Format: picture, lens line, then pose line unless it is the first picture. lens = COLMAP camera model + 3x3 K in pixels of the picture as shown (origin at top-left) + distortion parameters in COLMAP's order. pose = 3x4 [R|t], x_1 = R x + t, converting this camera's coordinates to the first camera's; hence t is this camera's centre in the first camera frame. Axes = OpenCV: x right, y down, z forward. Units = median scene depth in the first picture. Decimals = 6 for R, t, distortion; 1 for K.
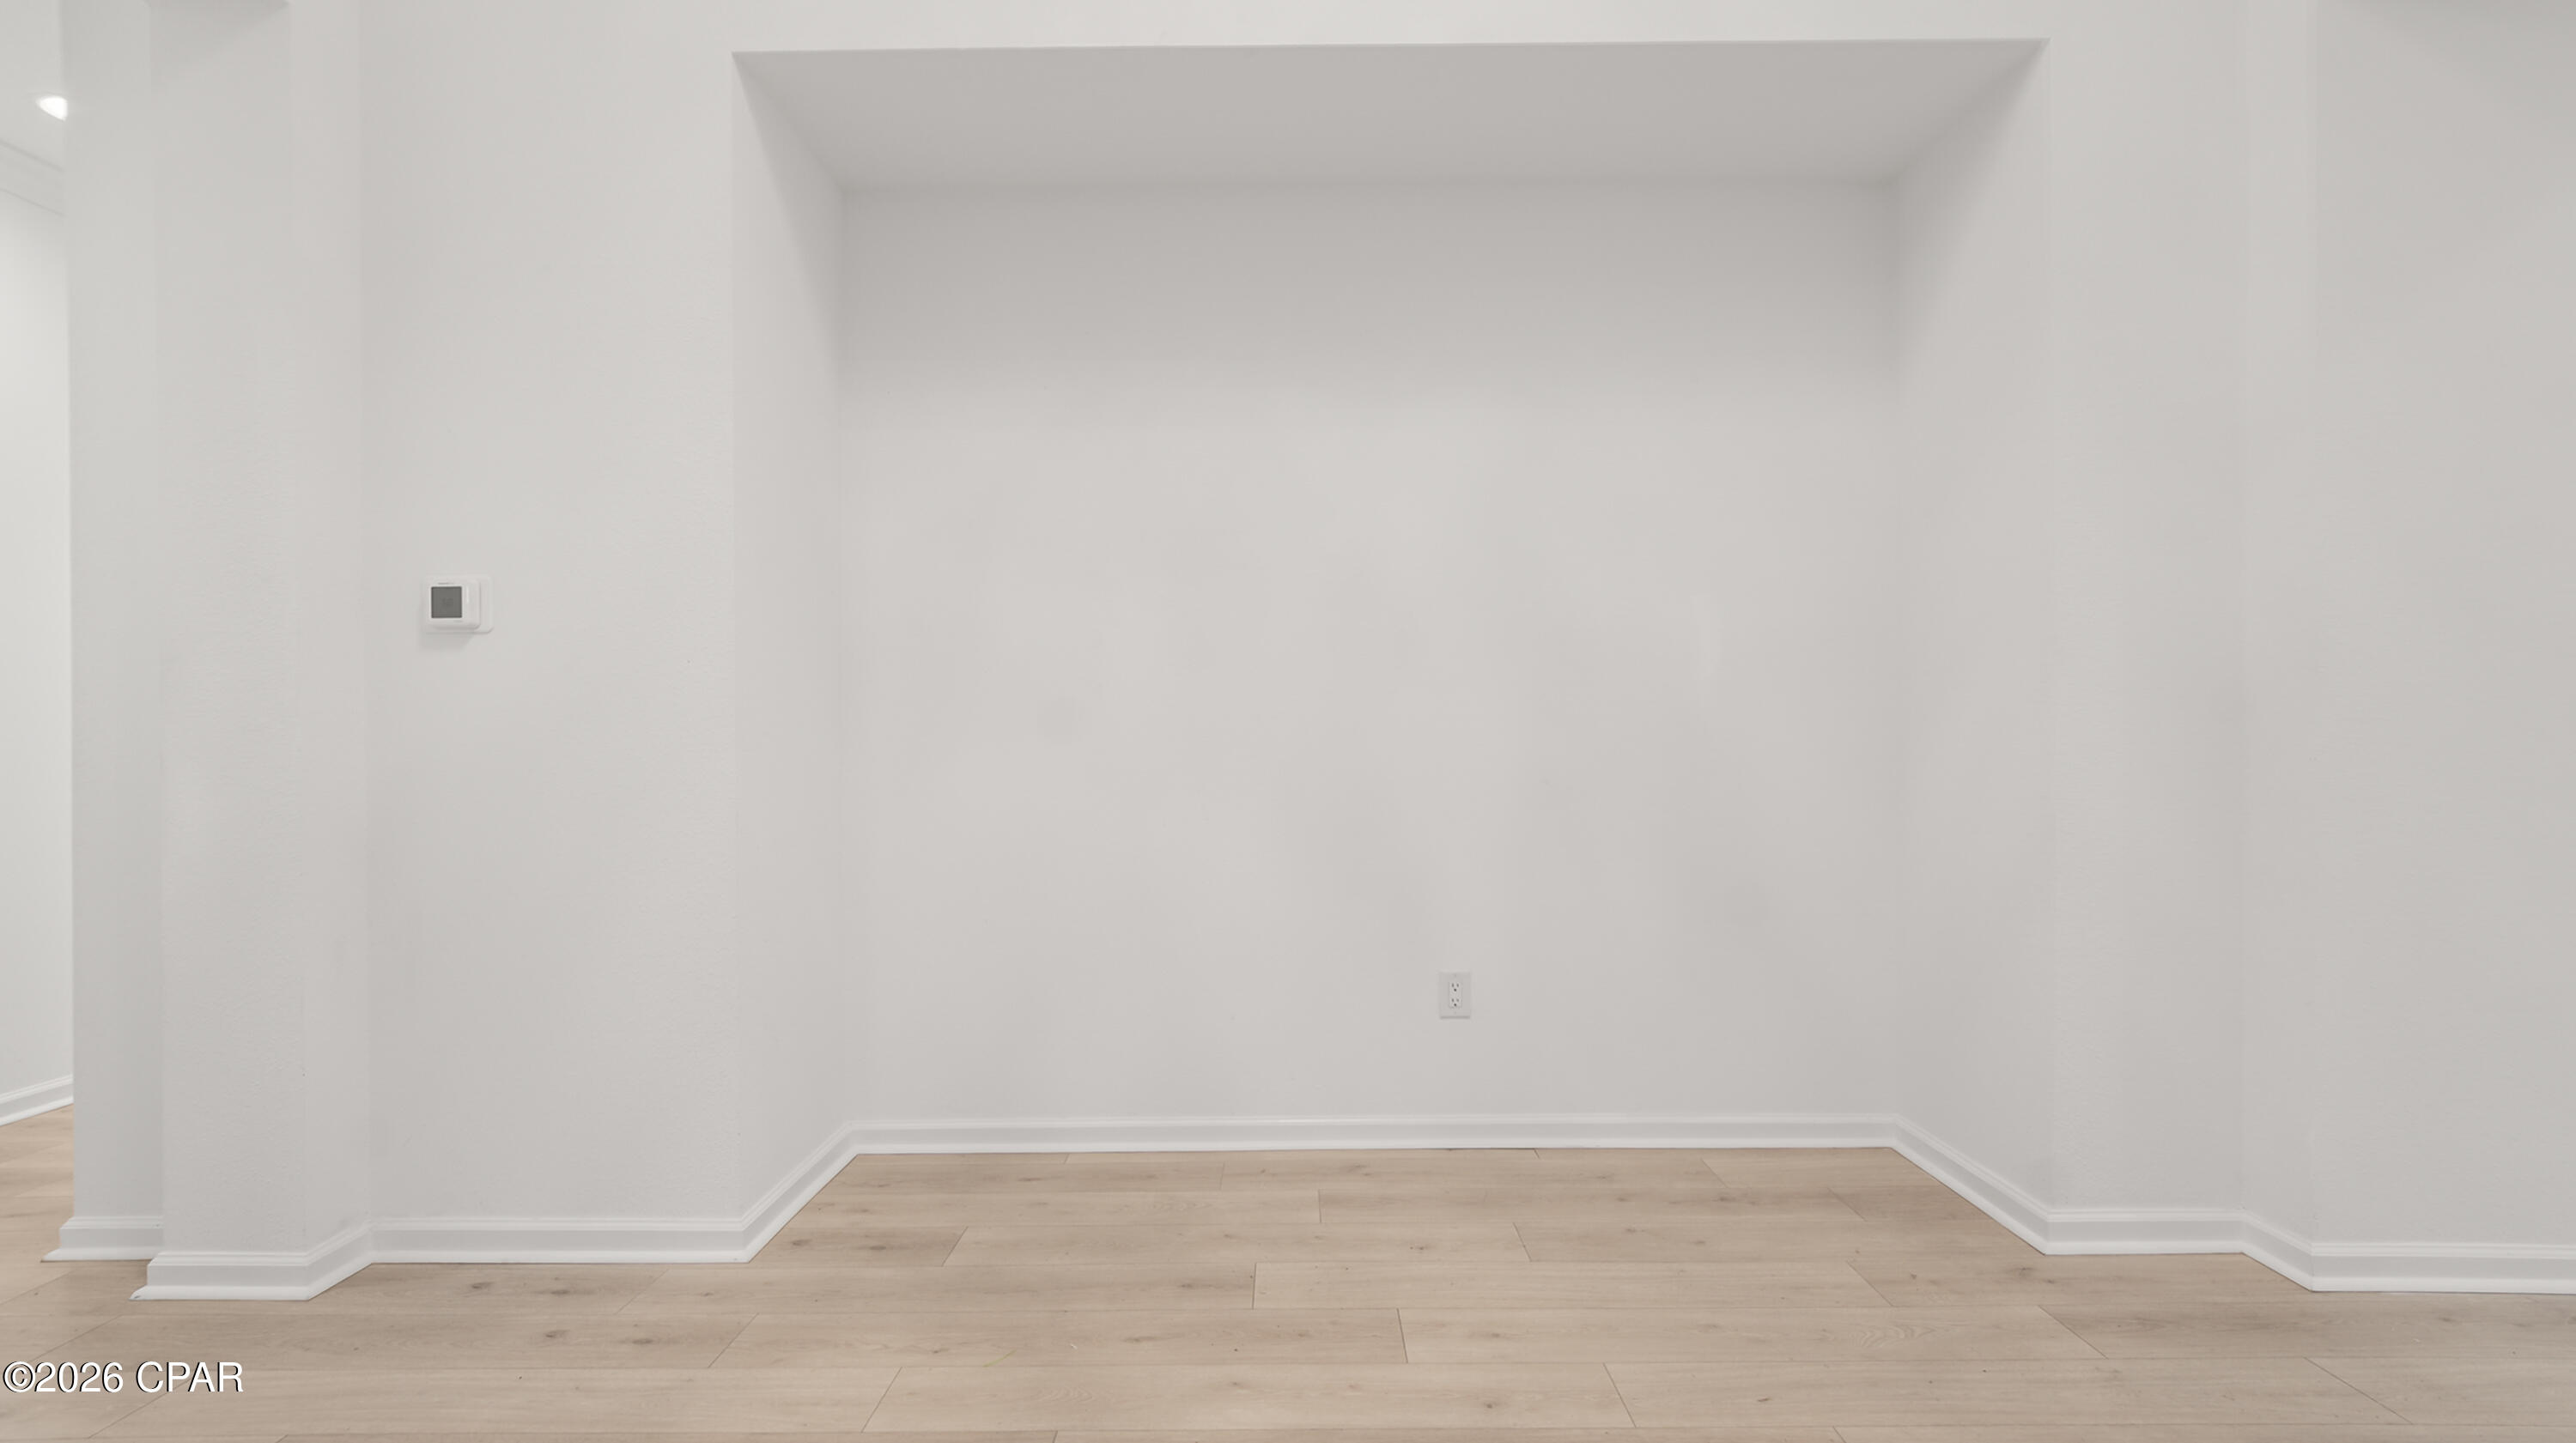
lens RADIAL K [[1197.0, 0, 1287.3], [0, 1197.0, 732.0], [0, 0, 1]] dist [-0.000980, -0.000040]
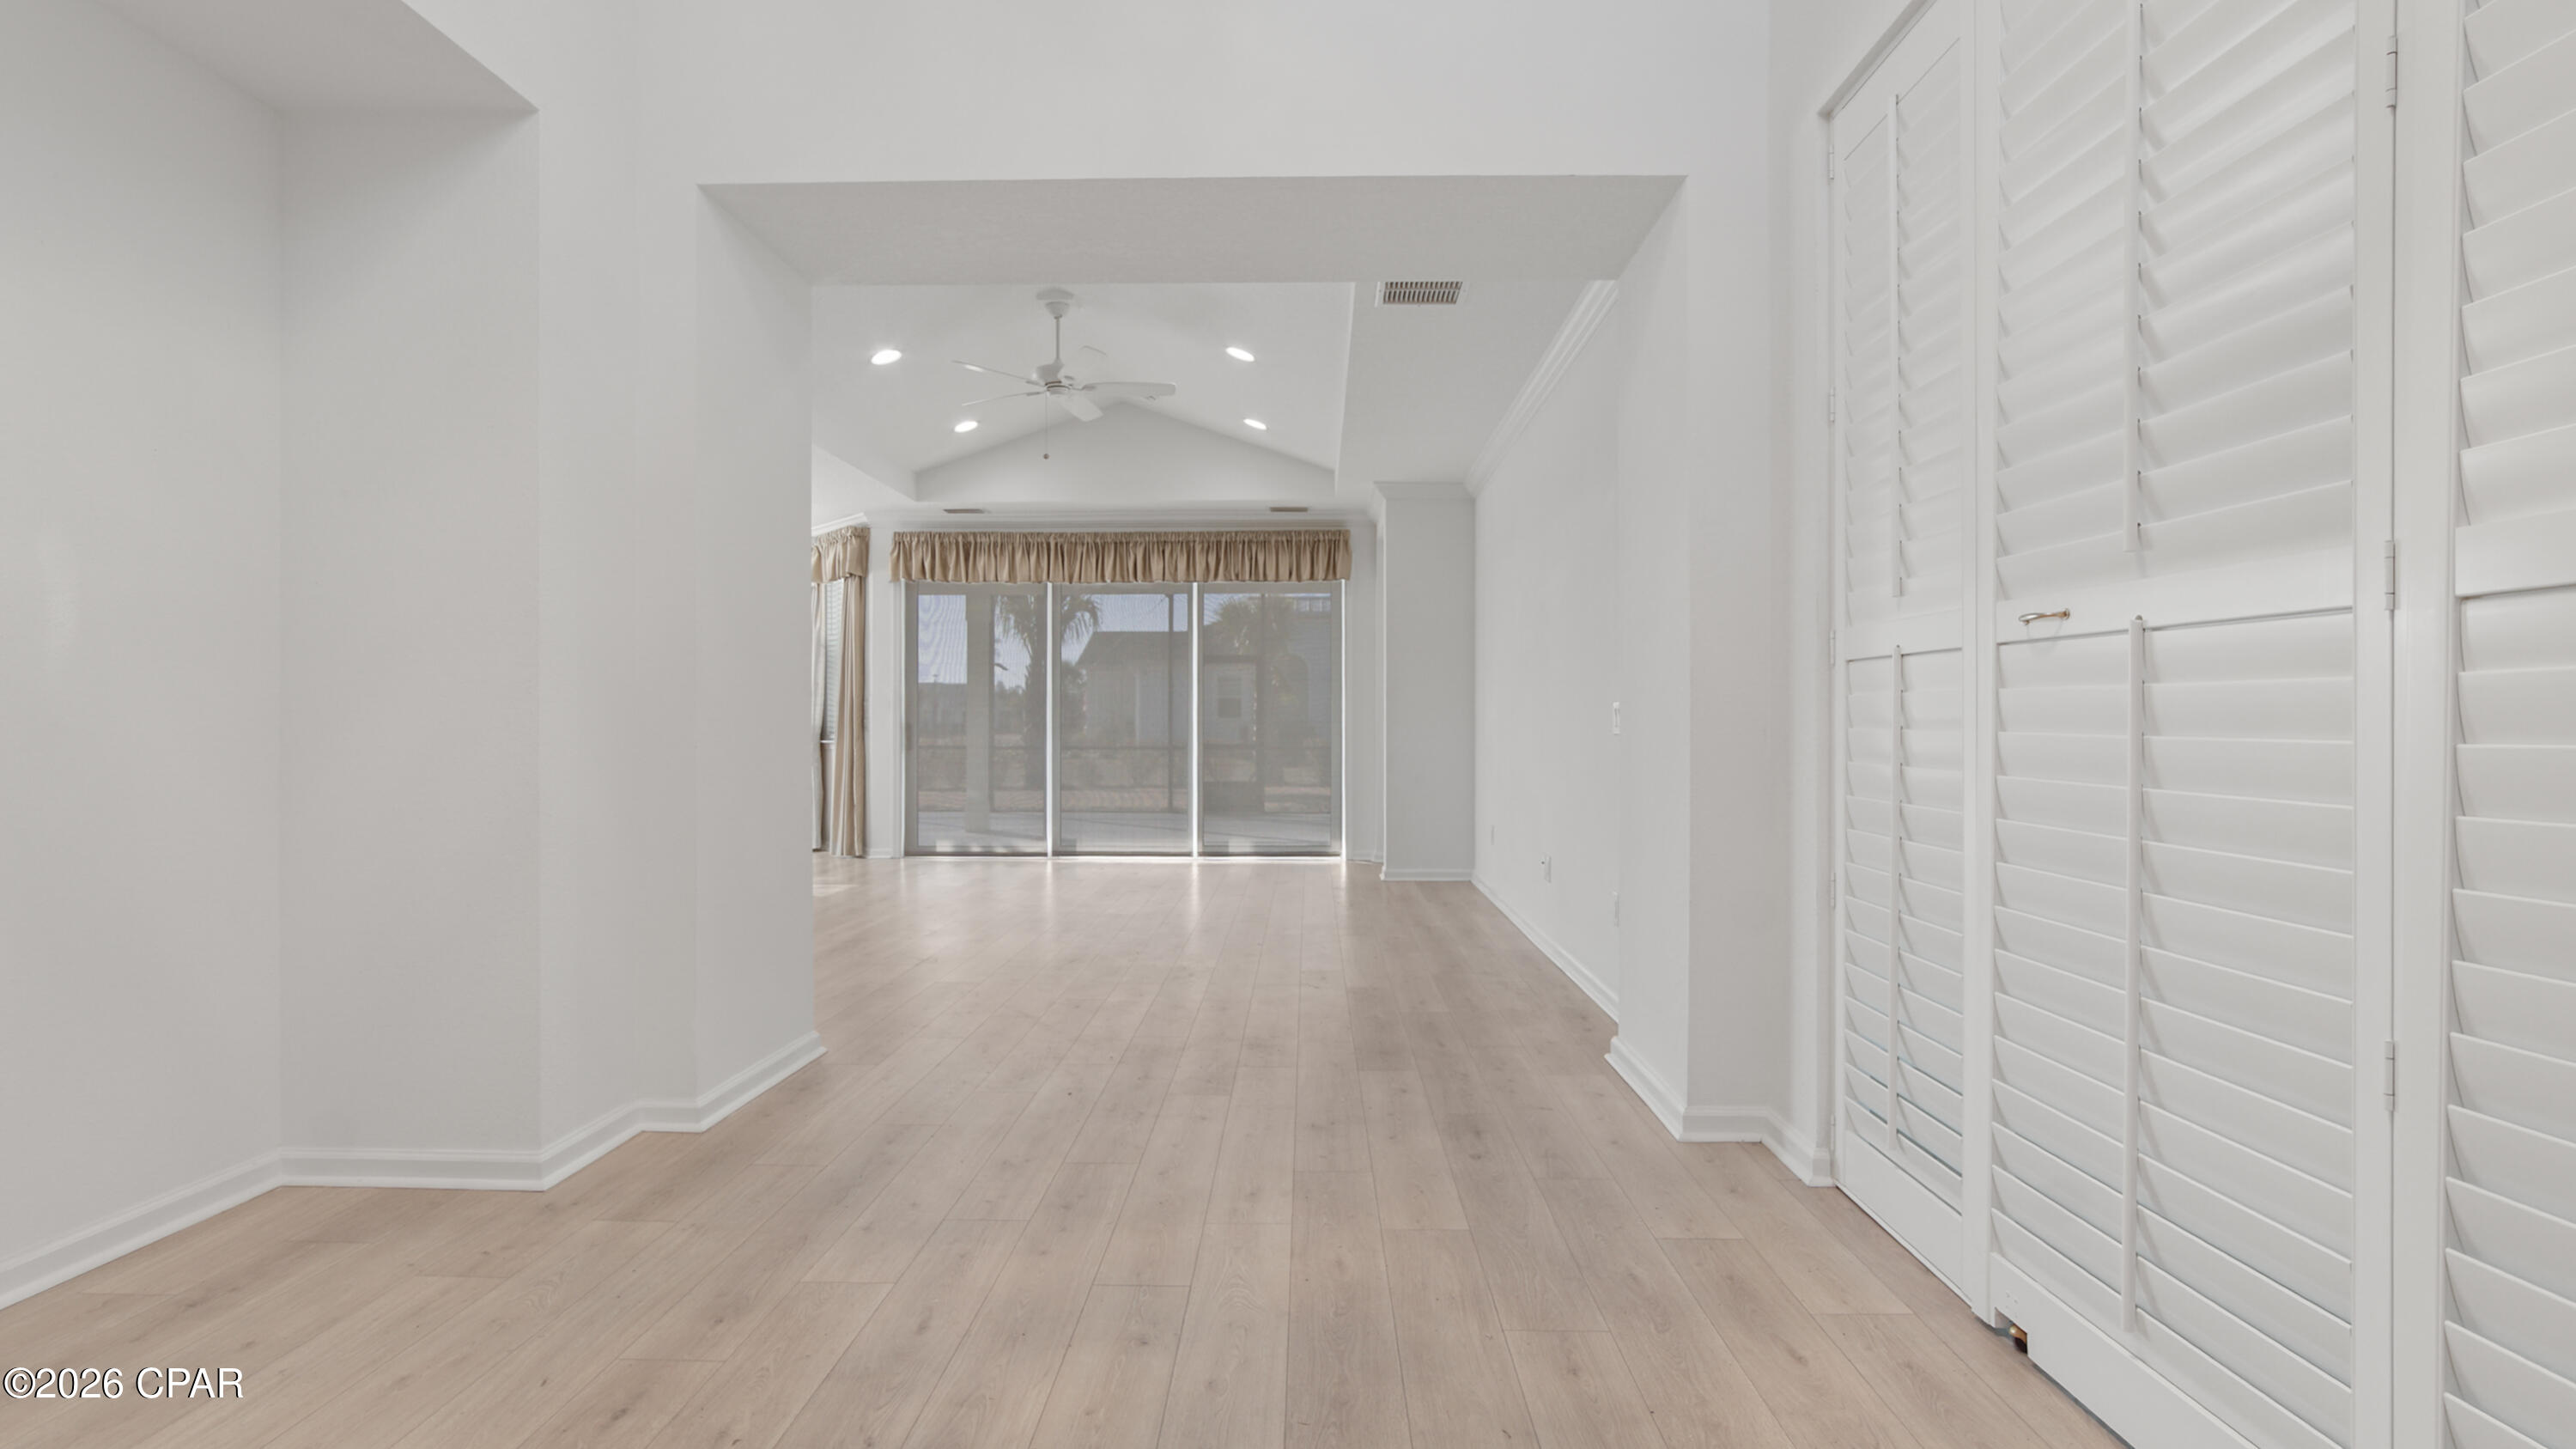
lens RADIAL K [[1197.3, 0, 1287.3], [0, 1197.3, 735.0], [0, 0, 1]] dist [-0.000980, -0.000040]
pose [[0.018196, -0.001334, 0.999834, -0.480391], [-0.002252, 0.999997, 0.001376, 0.004253], [-0.999832, -0.002277, 0.018193, 0.279516]]
